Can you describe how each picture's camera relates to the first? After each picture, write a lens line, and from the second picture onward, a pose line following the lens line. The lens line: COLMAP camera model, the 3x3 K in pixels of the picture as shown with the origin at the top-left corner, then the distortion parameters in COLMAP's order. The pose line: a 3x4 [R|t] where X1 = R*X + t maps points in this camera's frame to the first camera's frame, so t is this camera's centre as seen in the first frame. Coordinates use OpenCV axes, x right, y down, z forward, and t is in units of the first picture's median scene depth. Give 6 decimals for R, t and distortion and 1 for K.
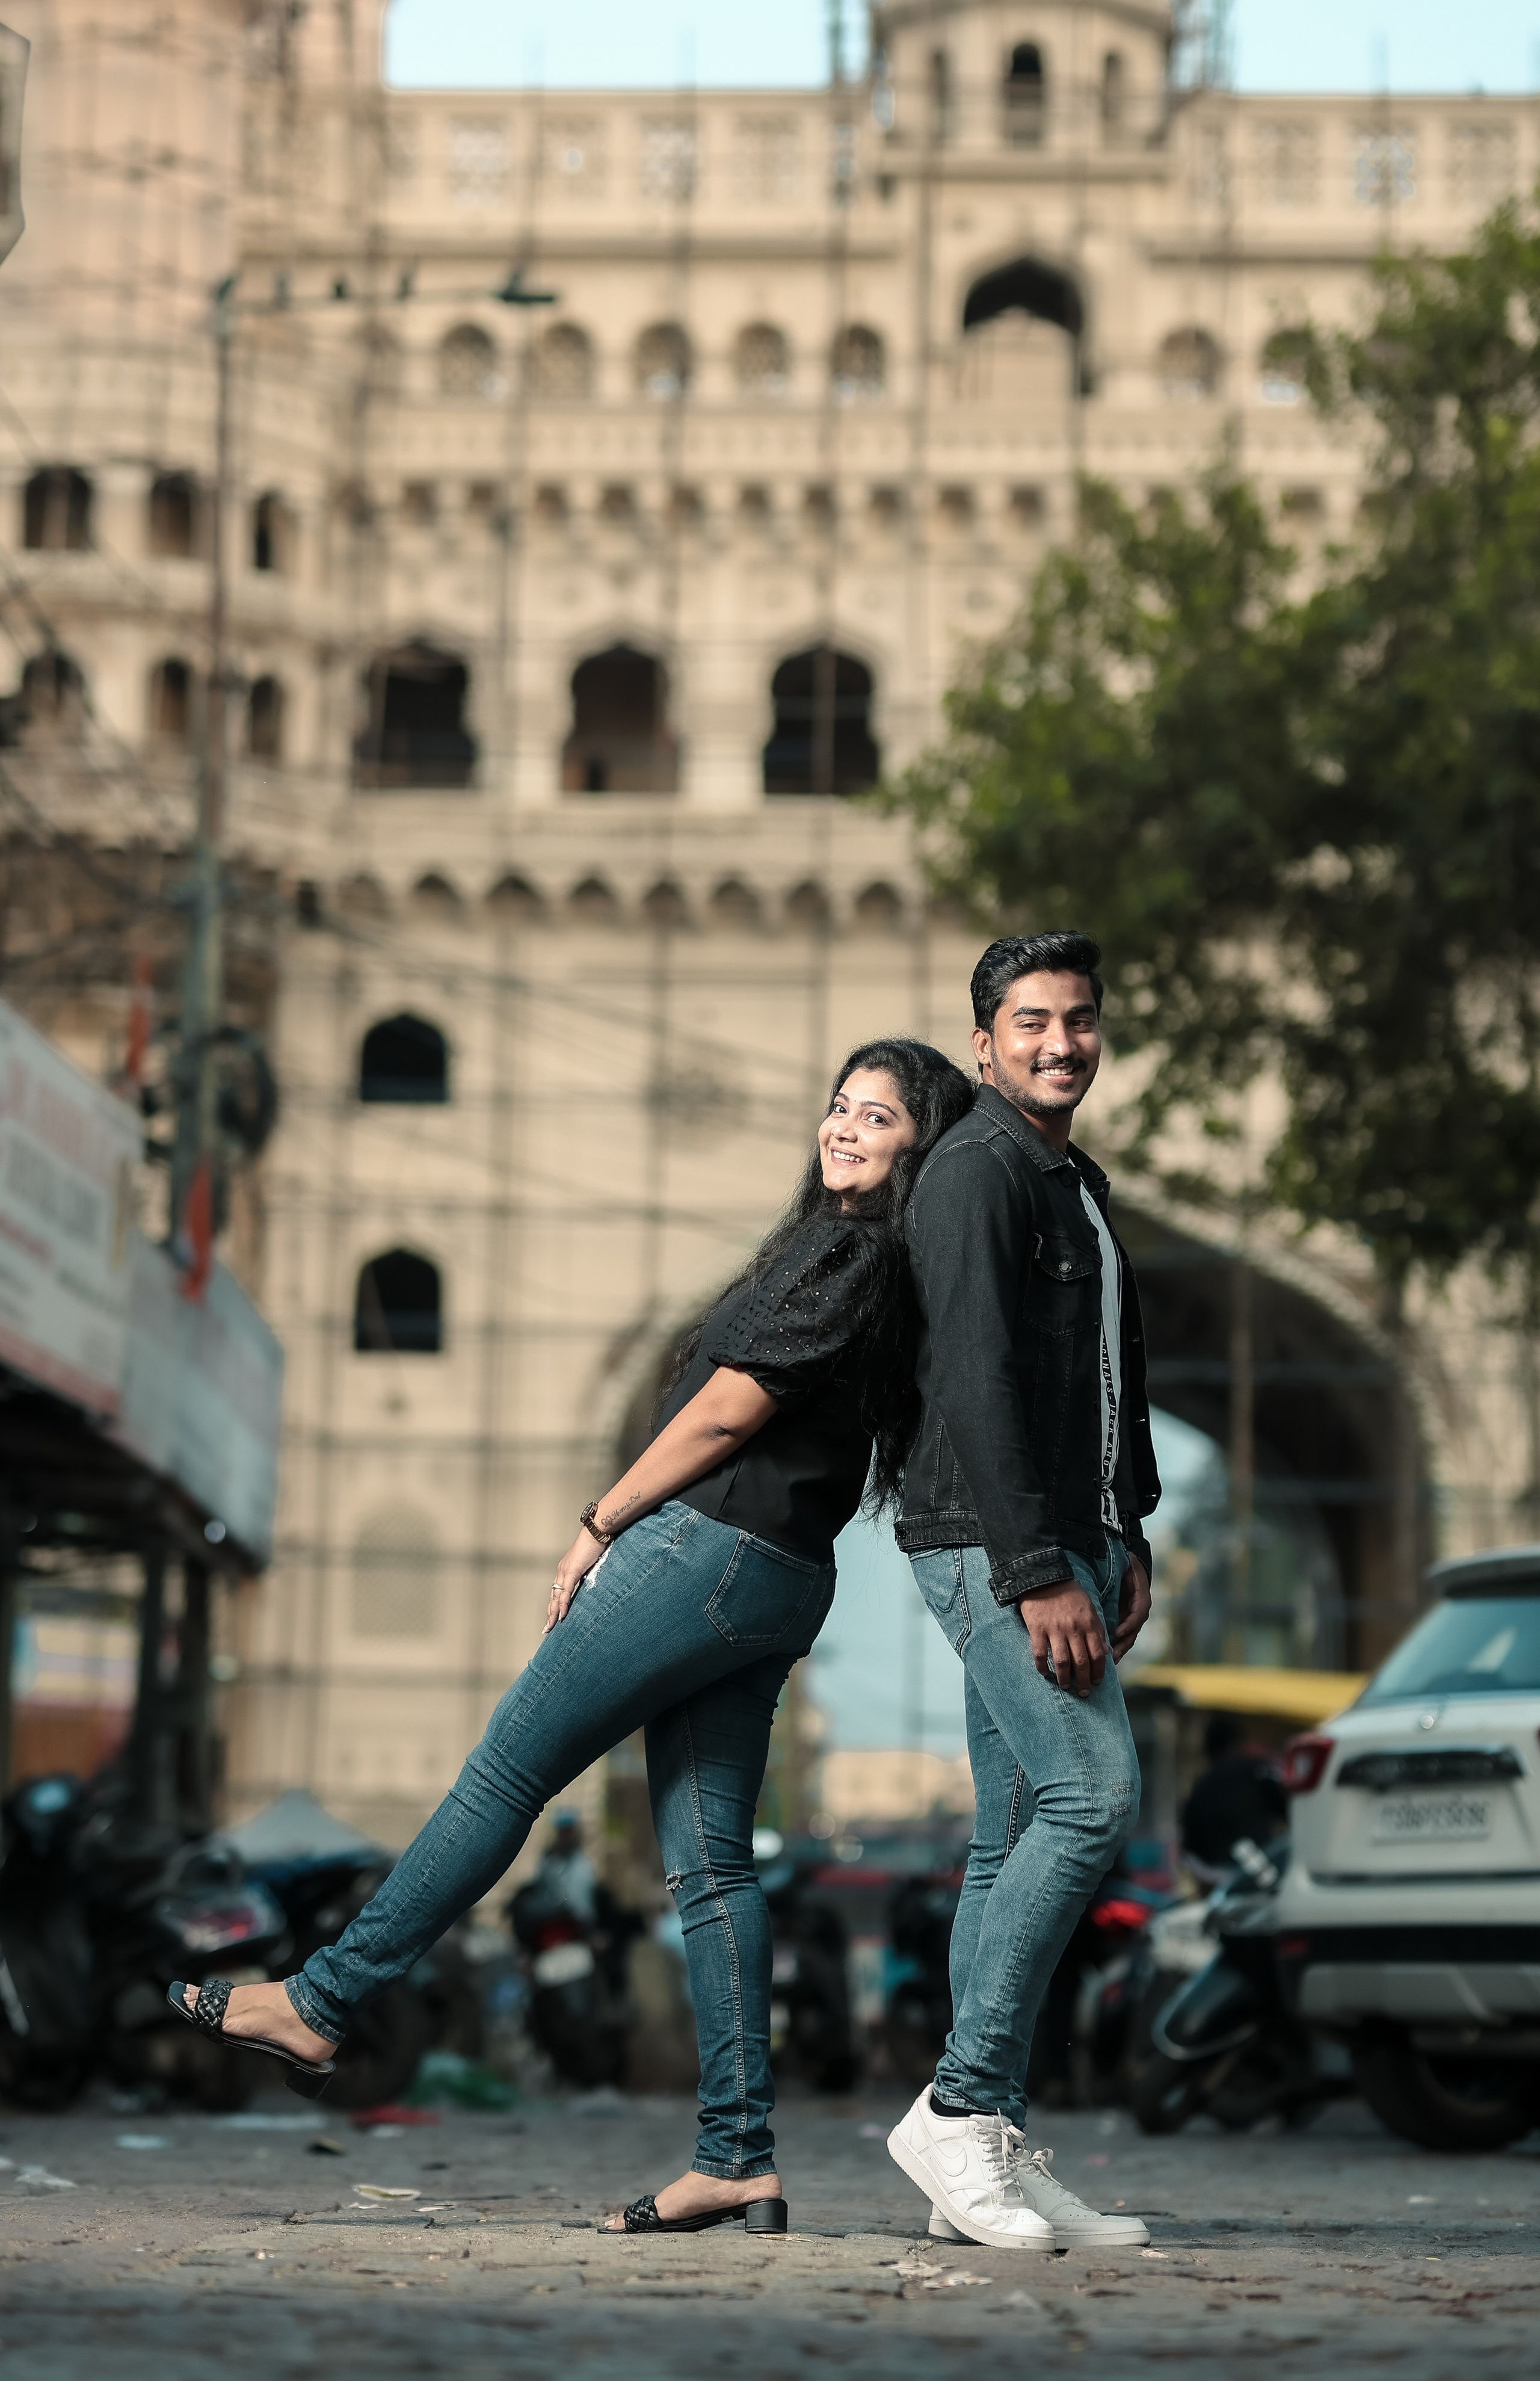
lens RADIAL K [[6134.8, 0, 690.4], [0, 6134.8, 1117.7], [0, 0, 1]] dist [0.101129, 0.000000]
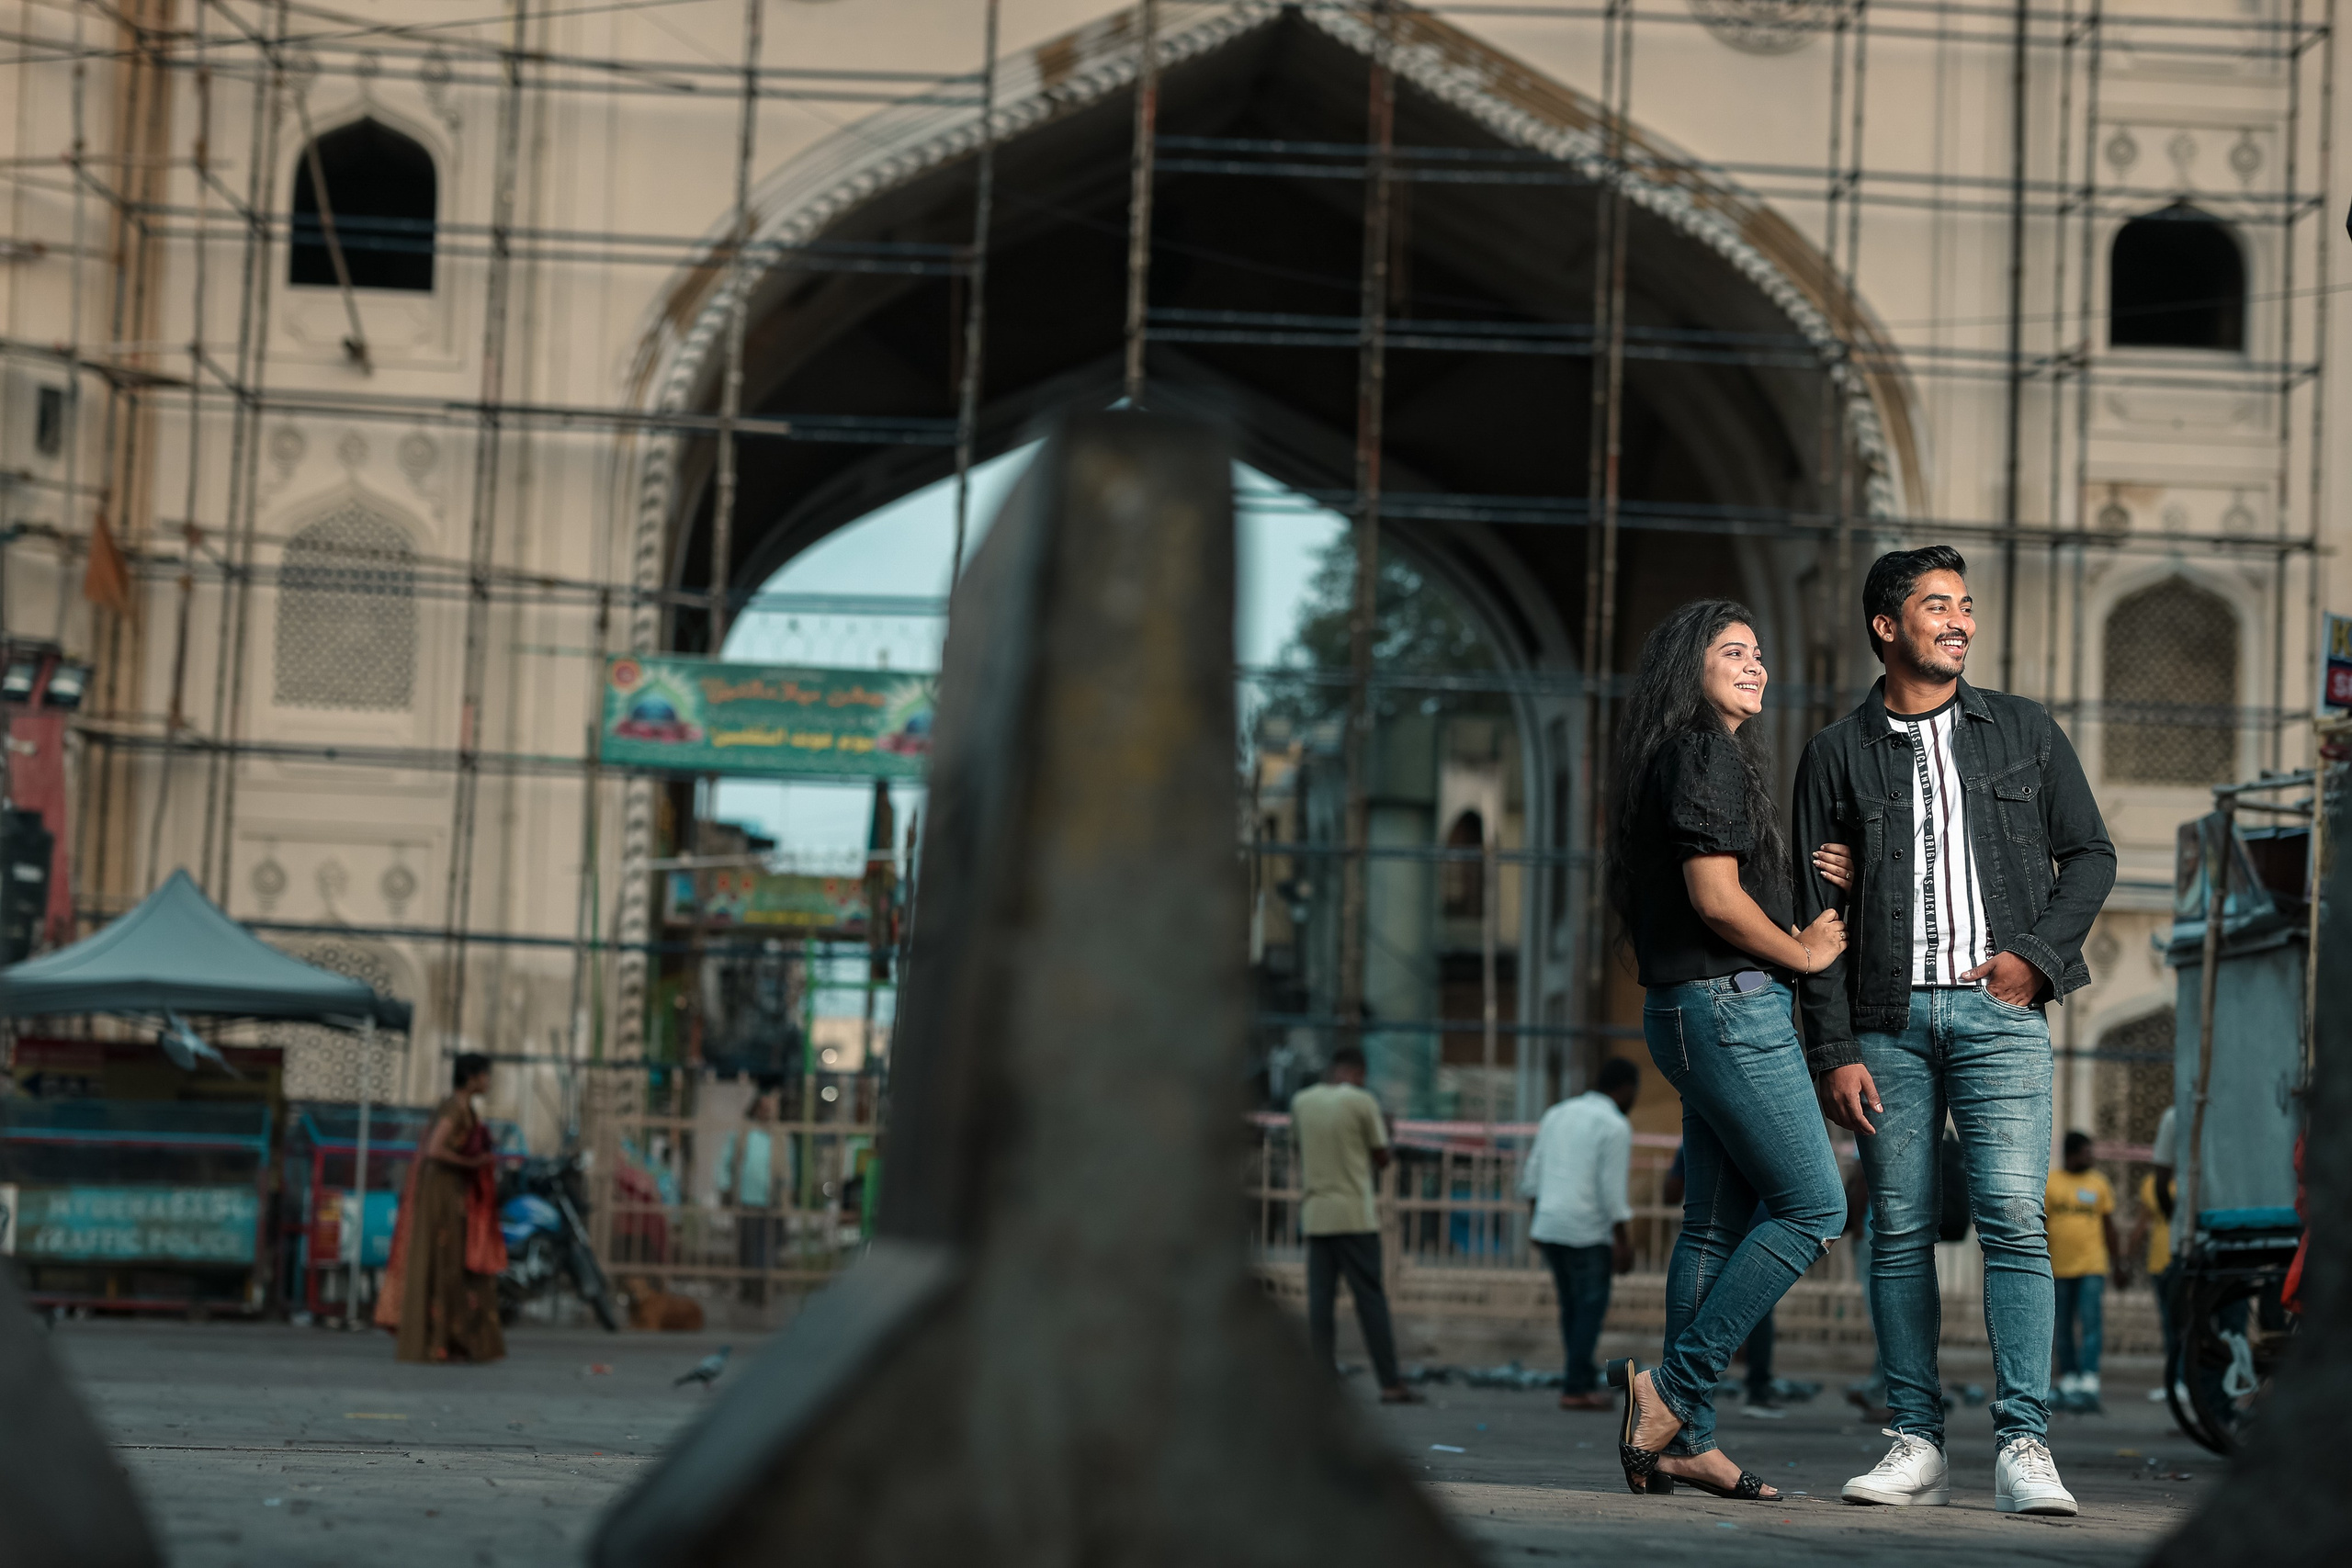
lens RADIAL K [[5723.6, 0, 1167.2], [0, 5723.6, 782.9], [0, 0, 1]] dist [0.093490, 0.000000]
pose [[0.992374, 0.028621, 0.119897, -0.033421], [-0.033605, 0.998644, 0.039763, 0.065020], [-0.118596, -0.043489, 0.991990, 0.357373]]
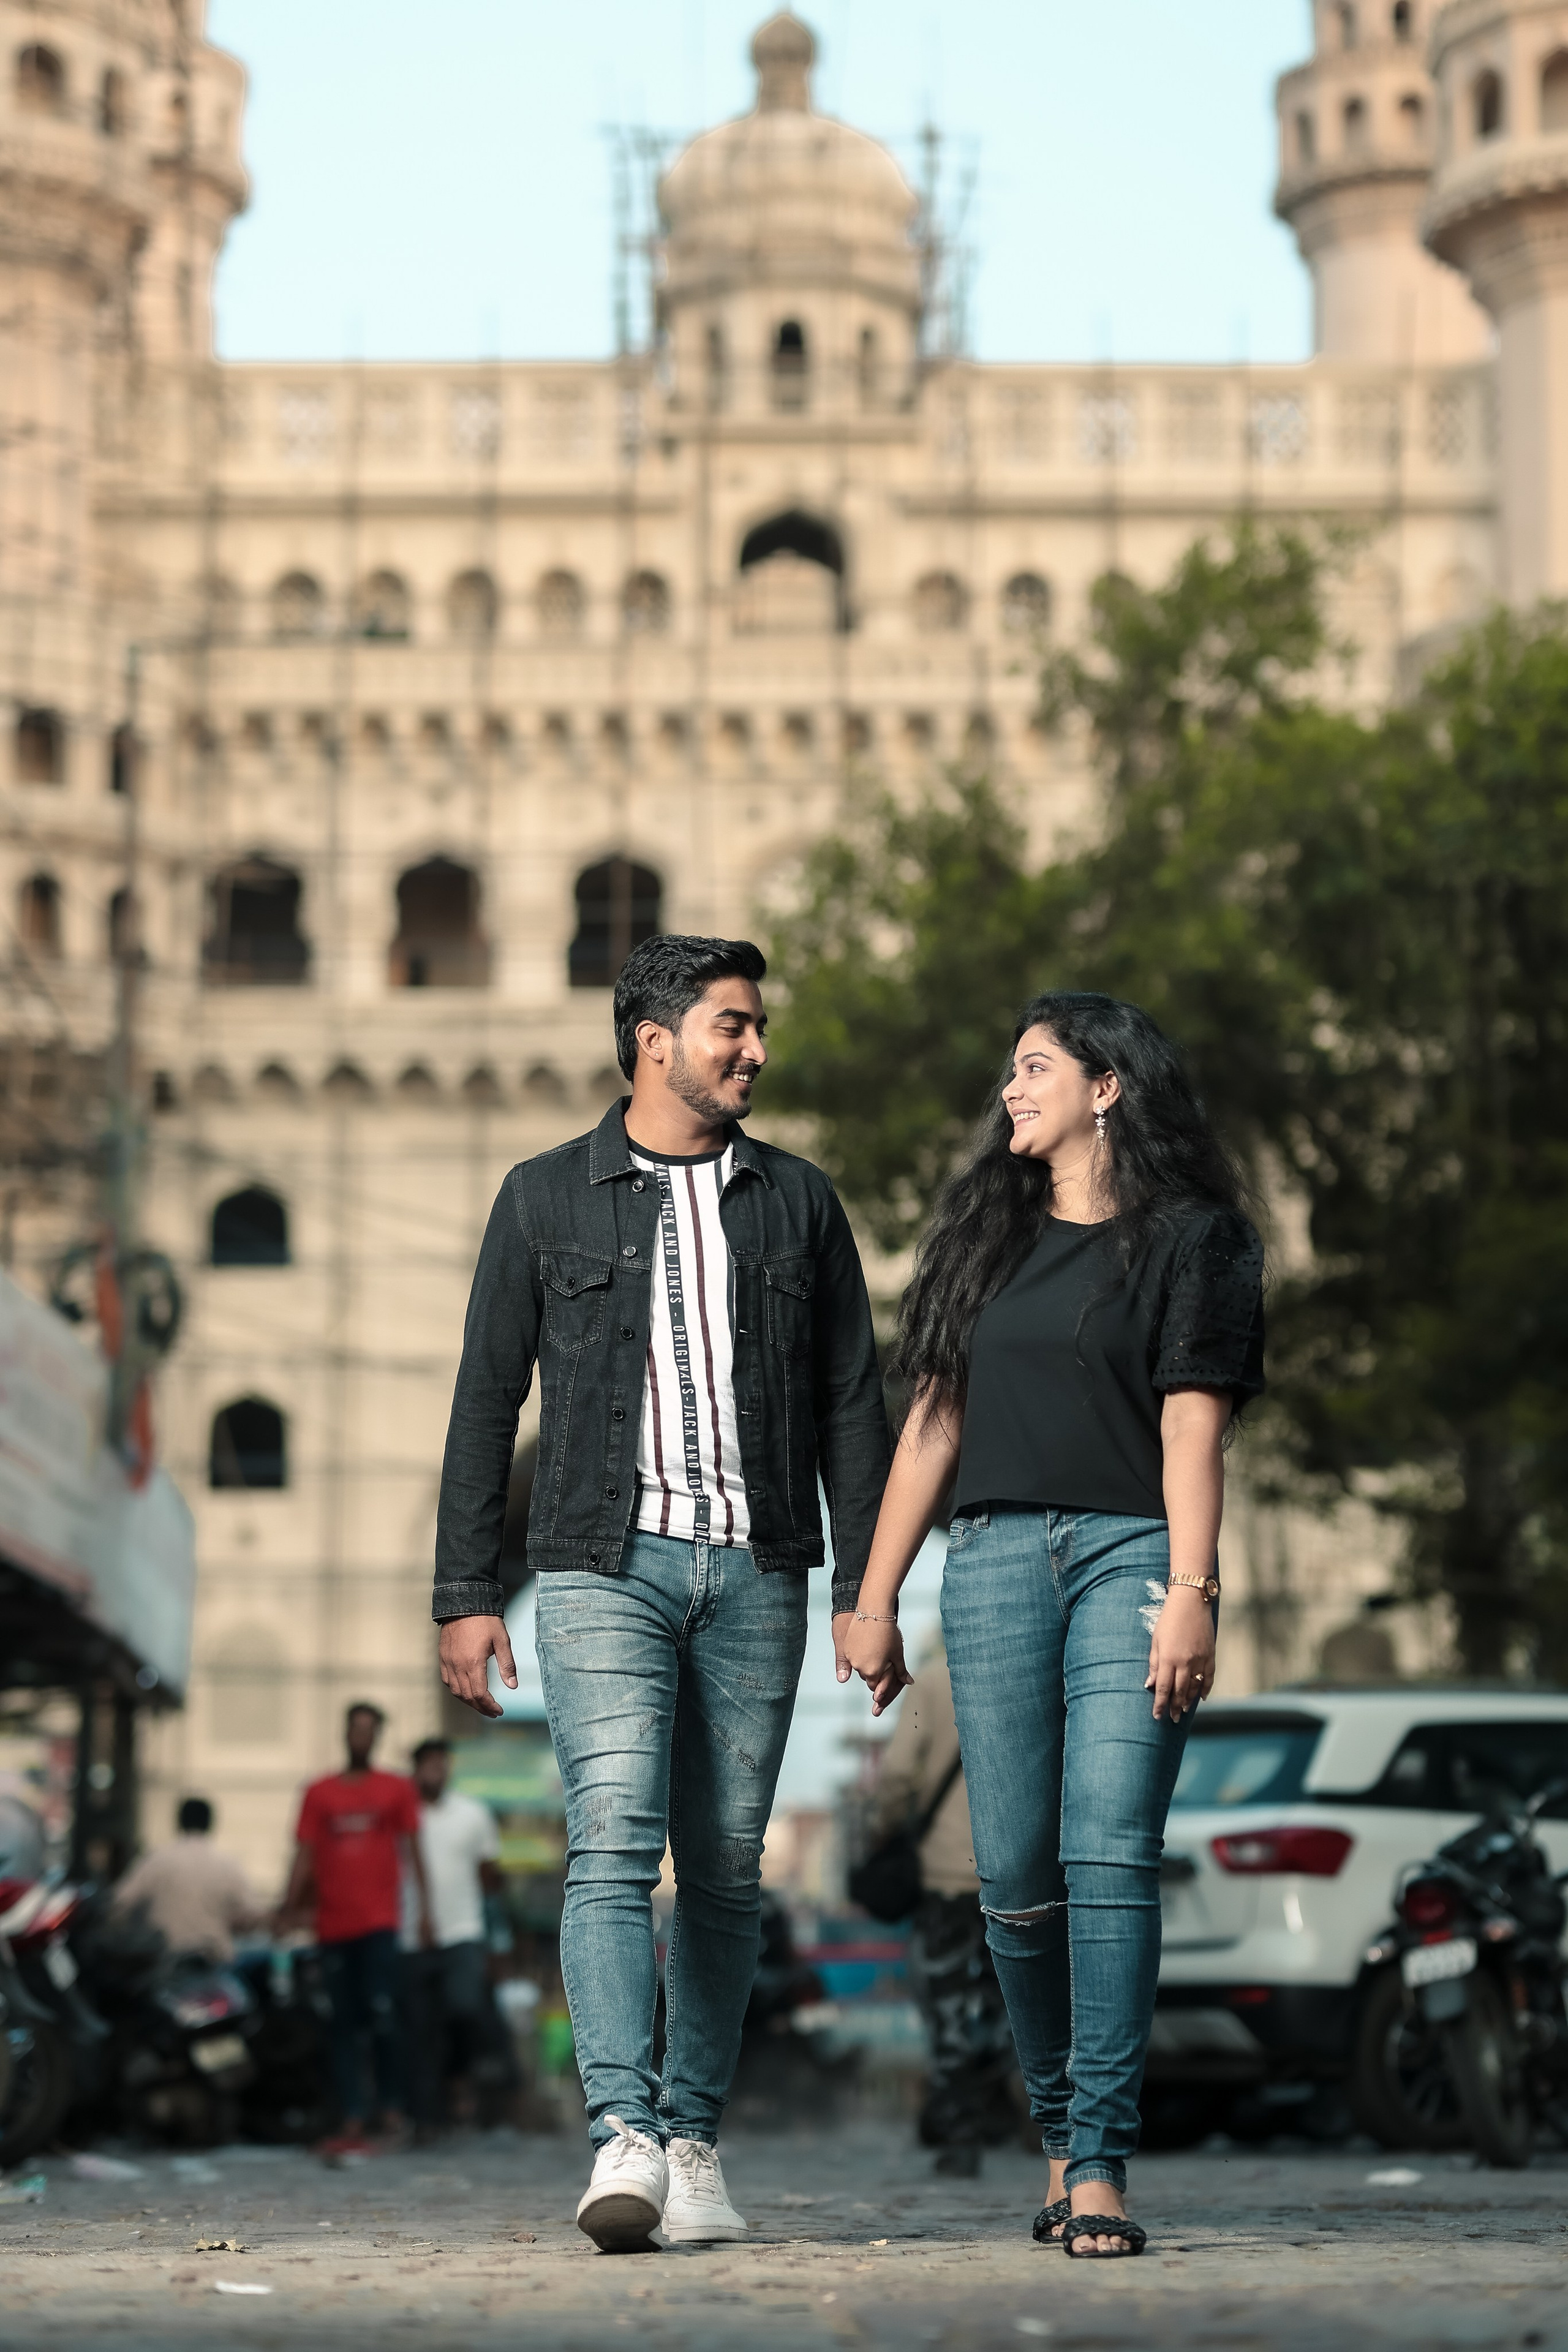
lens RADIAL K [[5724.1, 0, 805.7], [0, 5724.1, 1171.6], [0, 0, 1]] dist [0.093490, 0.000000]
pose [[0.998337, -0.012412, 0.056293, -0.004101], [0.013060, 0.999853, -0.011154, -0.006818], [-0.056146, 0.011870, 0.998352, -0.050985]]
